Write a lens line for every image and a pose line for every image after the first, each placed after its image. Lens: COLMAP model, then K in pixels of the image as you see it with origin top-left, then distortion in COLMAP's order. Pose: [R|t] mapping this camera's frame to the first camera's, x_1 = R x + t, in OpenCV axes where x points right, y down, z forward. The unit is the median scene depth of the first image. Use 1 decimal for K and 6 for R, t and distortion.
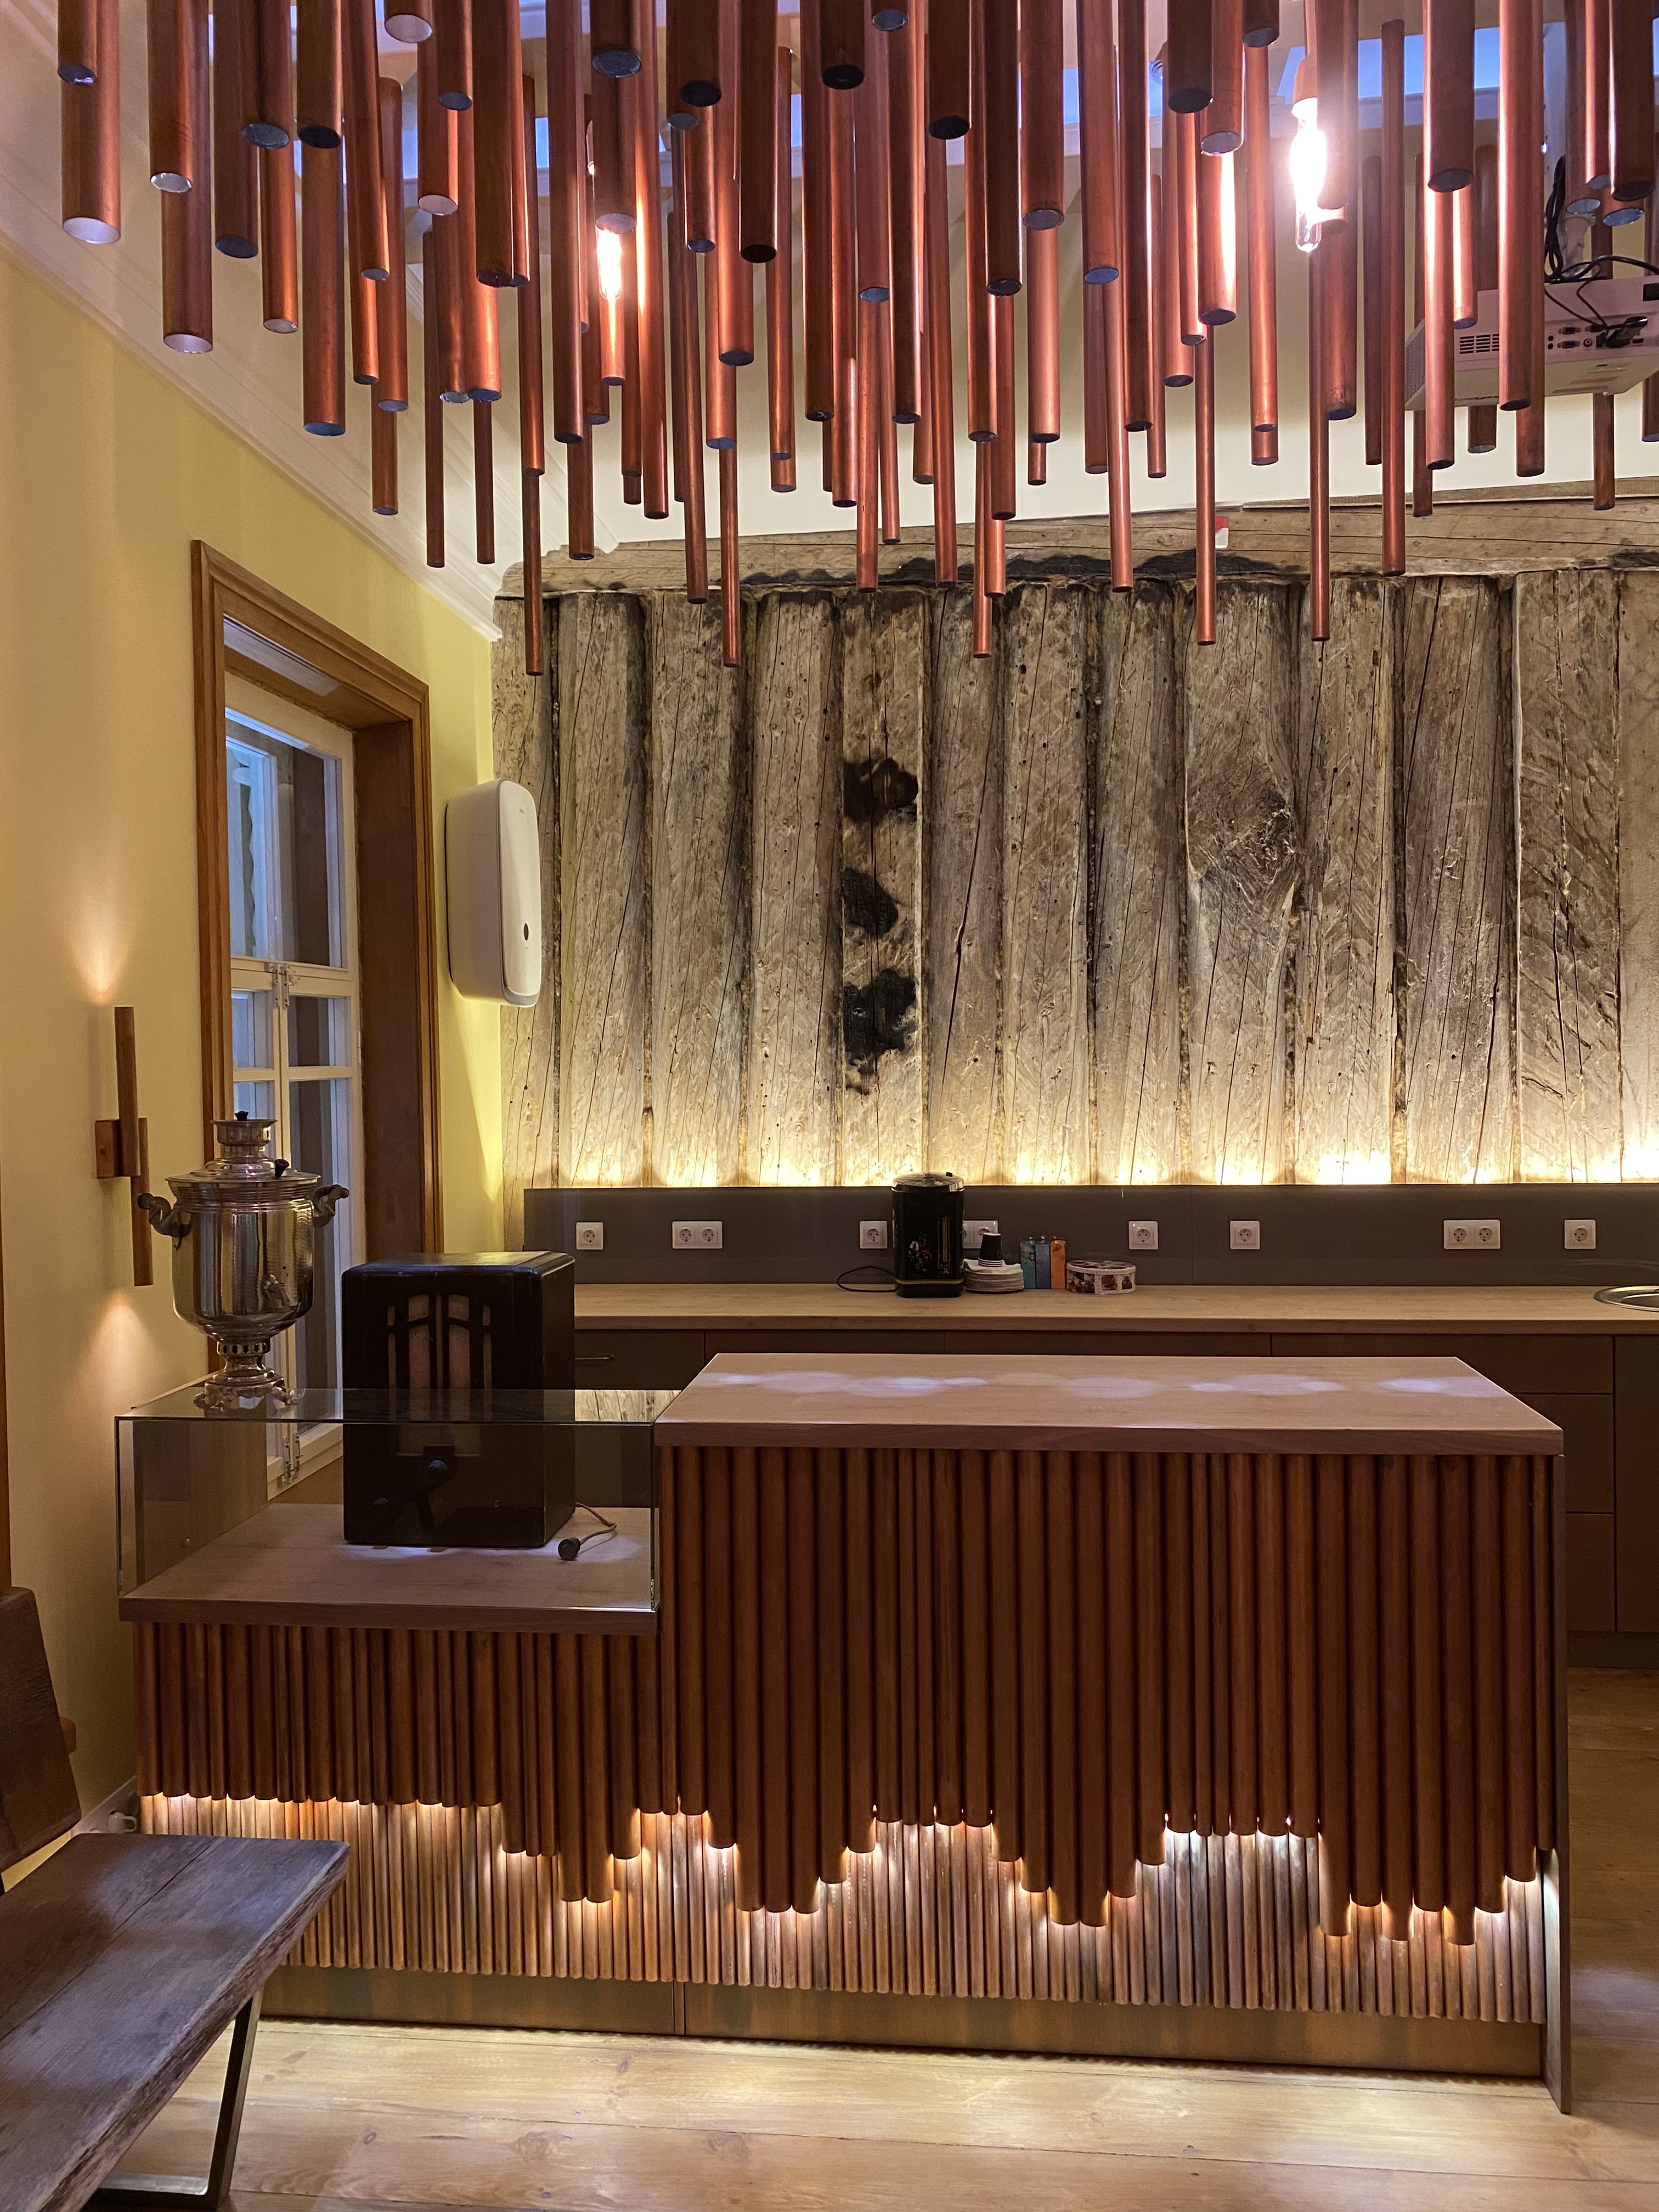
lens RADIAL K [[1711.4, 0, 829.5], [0, 1711.4, 1106.0], [0, 0, 1]] dist [0.013589, 0.003953]
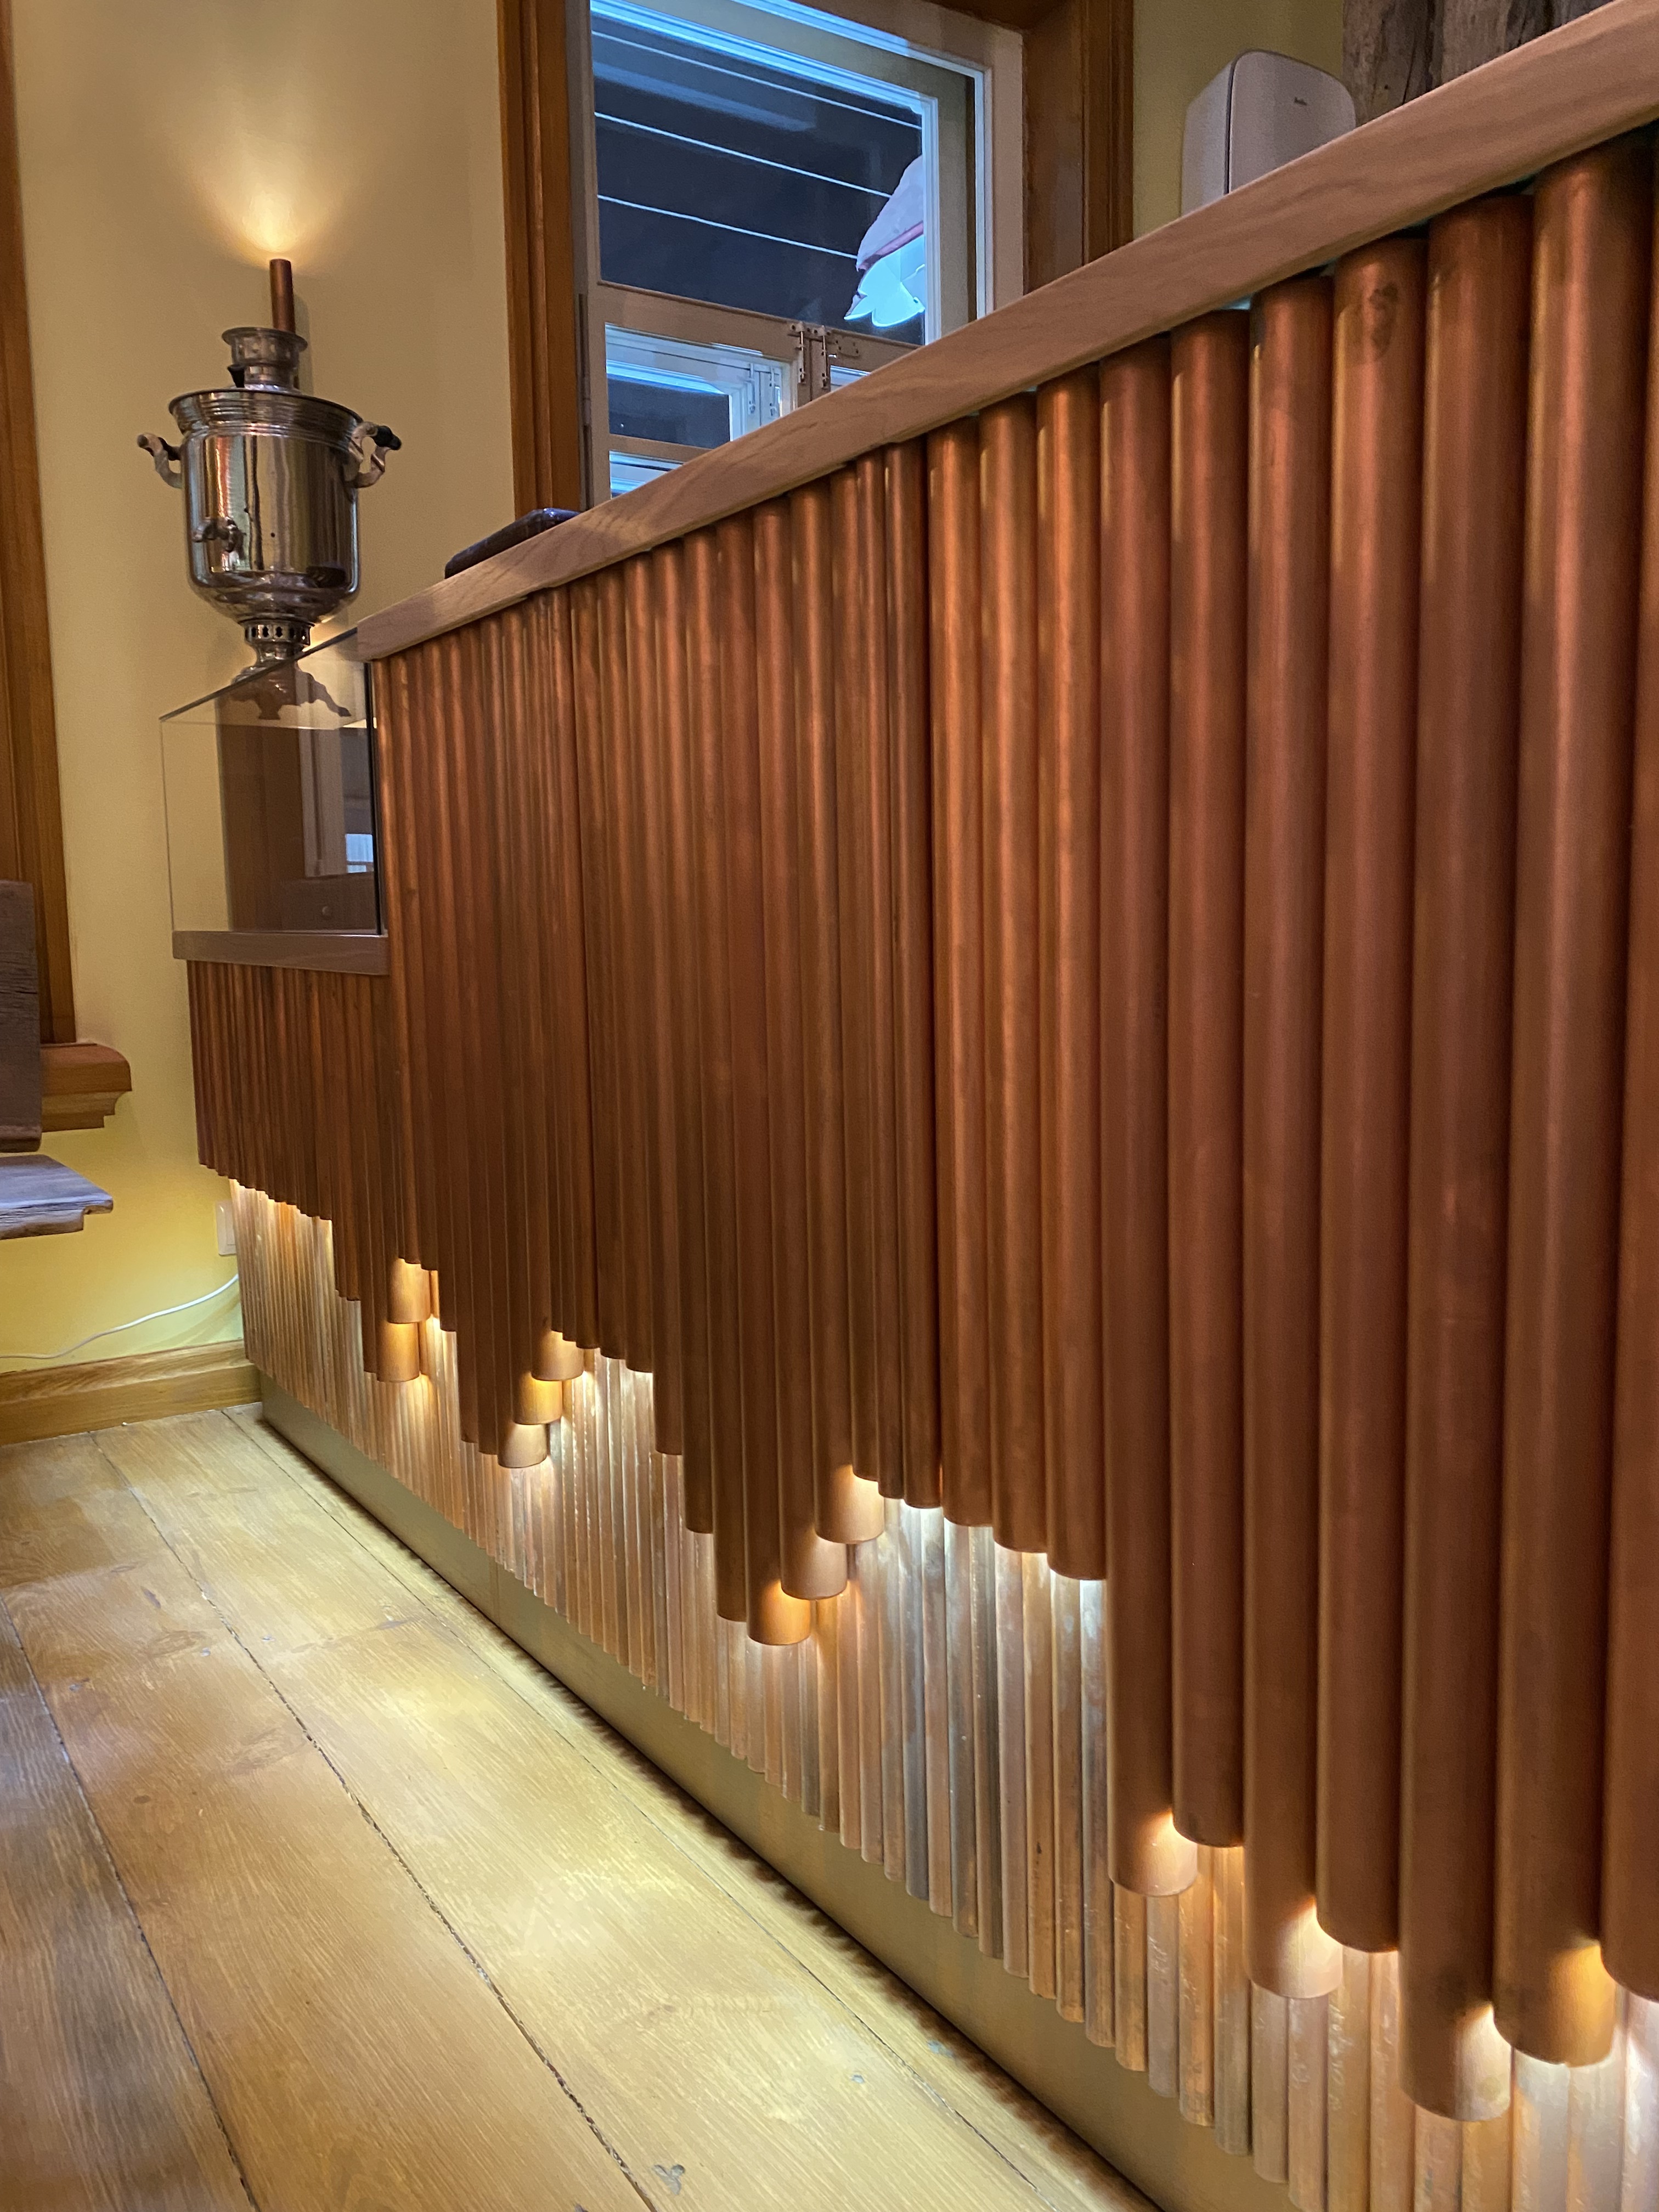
lens RADIAL K [[1711.4, 0, 829.5], [0, 1711.4, 1106.0], [0, 0, 1]] dist [0.013589, 0.003953]
pose [[0.634807, 0.093982, -0.766934, 0.485808], [-0.015540, 0.993927, 0.108935, 0.281335], [0.772515, -0.057234, 0.632412, 0.720639]]
